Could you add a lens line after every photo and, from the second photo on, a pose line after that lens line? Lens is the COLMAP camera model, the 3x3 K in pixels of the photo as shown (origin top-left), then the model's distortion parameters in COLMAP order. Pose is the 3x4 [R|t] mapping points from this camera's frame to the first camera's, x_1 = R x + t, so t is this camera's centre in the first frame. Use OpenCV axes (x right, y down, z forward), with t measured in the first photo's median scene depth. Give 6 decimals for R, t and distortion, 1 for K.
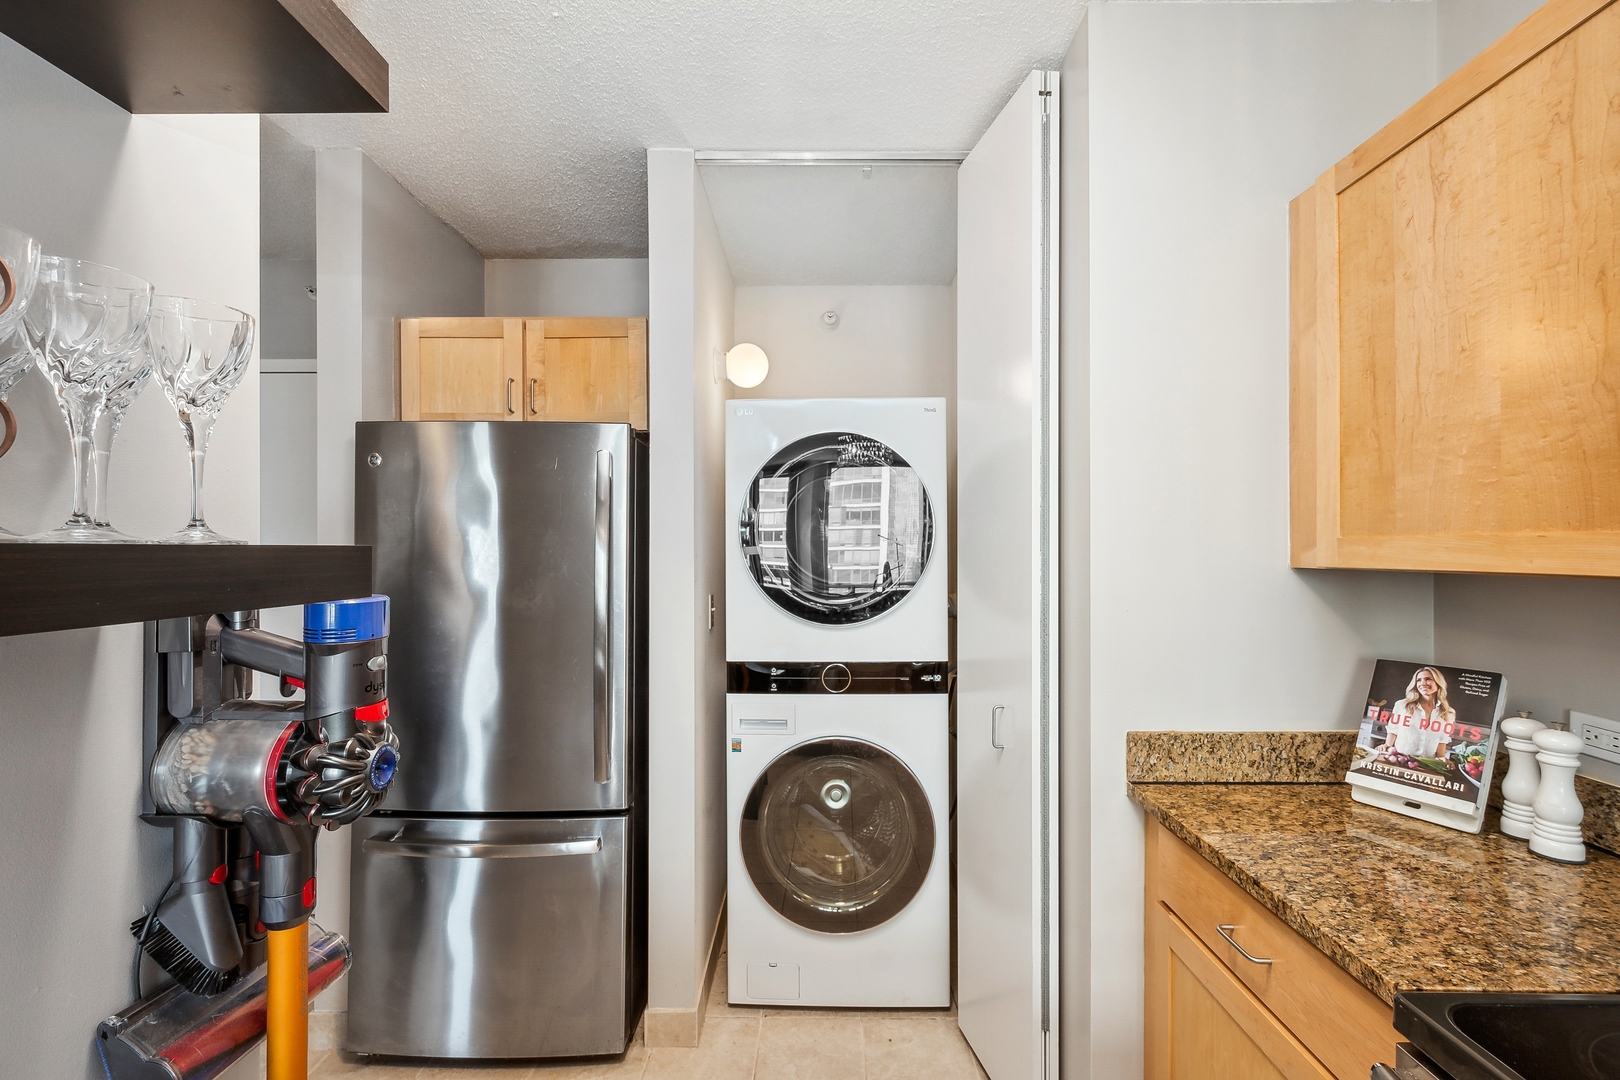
lens RADIAL K [[724.9, 0, 807.5], [0, 724.9, 558.4], [0, 0, 1]] dist [0.000510, -0.000146]
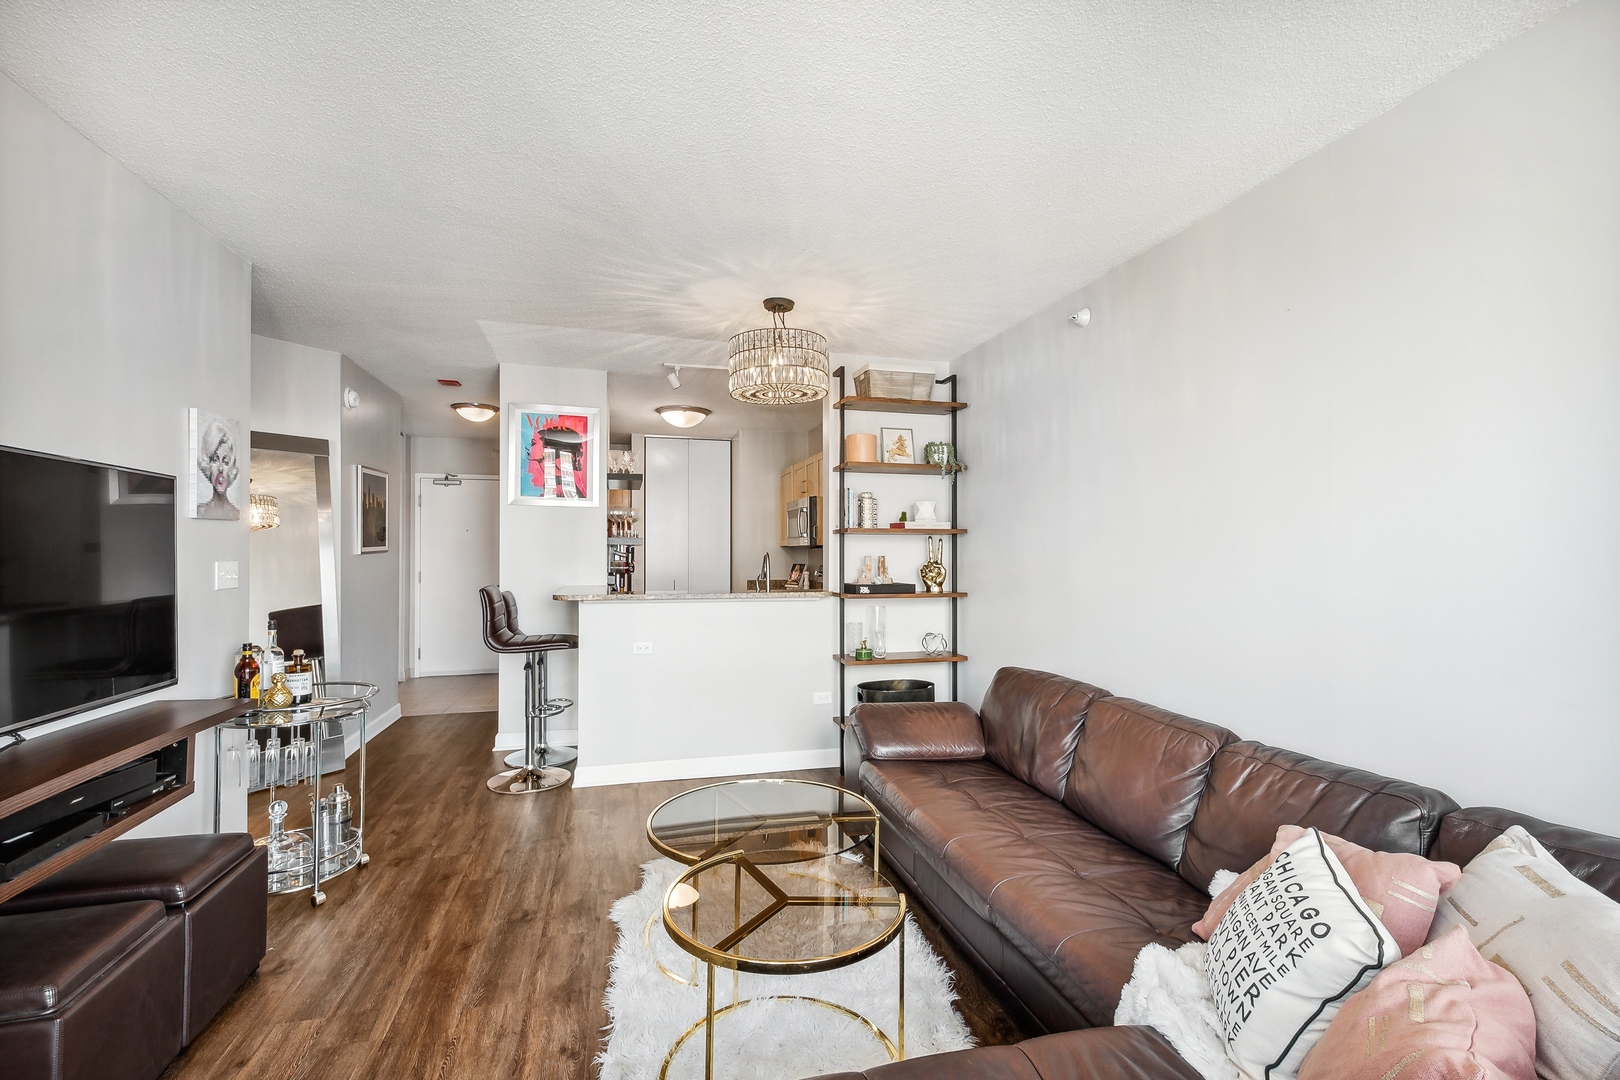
lens RADIAL K [[726.6, 0, 817.0], [0, 726.6, 547.6], [0, 0, 1]] dist [0.001644, 0.000057]
pose [[0.962020, 0.008336, 0.272853, -0.517498], [-0.003263, 0.999813, -0.019041, 0.133439], [-0.272960, 0.017427, 0.961867, -4.458984]]
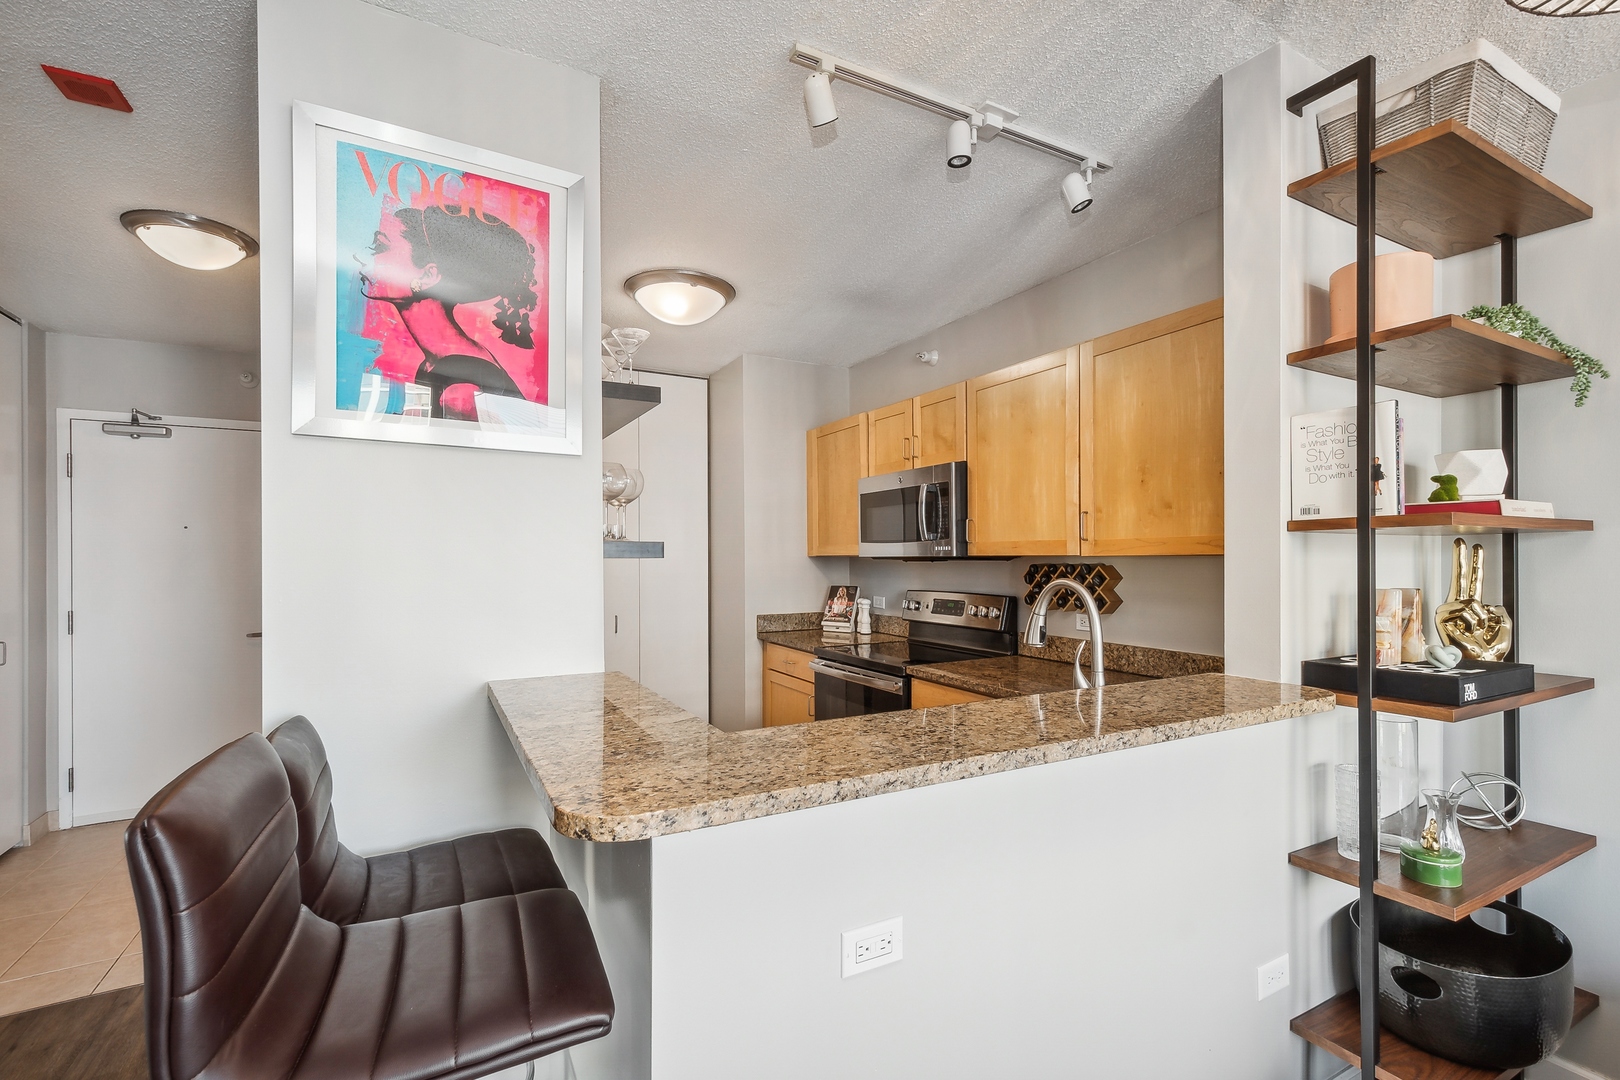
lens RADIAL K [[724.9, 0, 807.5], [0, 724.9, 558.4], [0, 0, 1]] dist [0.000510, -0.000146]
pose [[0.871928, -0.000855, 0.489634, -0.885001], [0.006515, 0.999930, -0.009856, 0.058662], [-0.489591, 0.011784, 0.871873, -1.794354]]
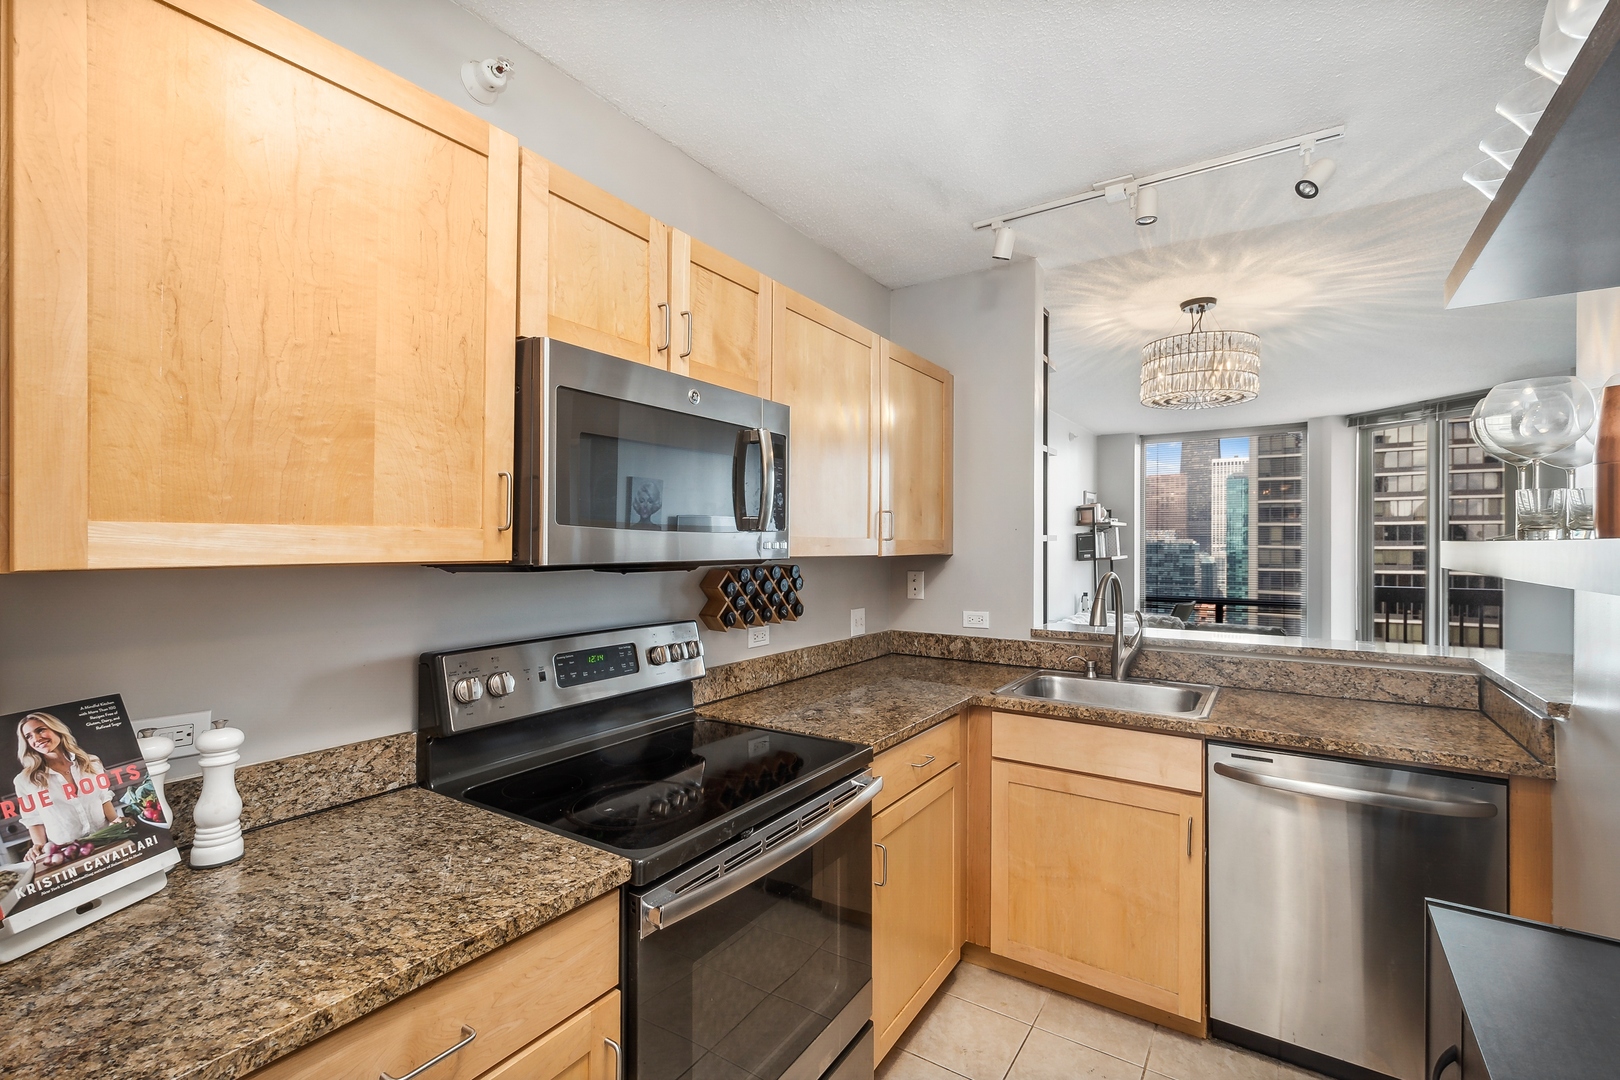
lens RADIAL K [[712.0, 0, 815.4], [0, 712.0, 546.9], [0, 0, 1]] dist [0.001371, -0.000070]
pose [[-0.843856, -0.001236, 0.536569, -0.124358], [0.006856, 0.999891, 0.013085, -0.010214], [-0.536526, 0.014721, -0.843755, 1.213234]]
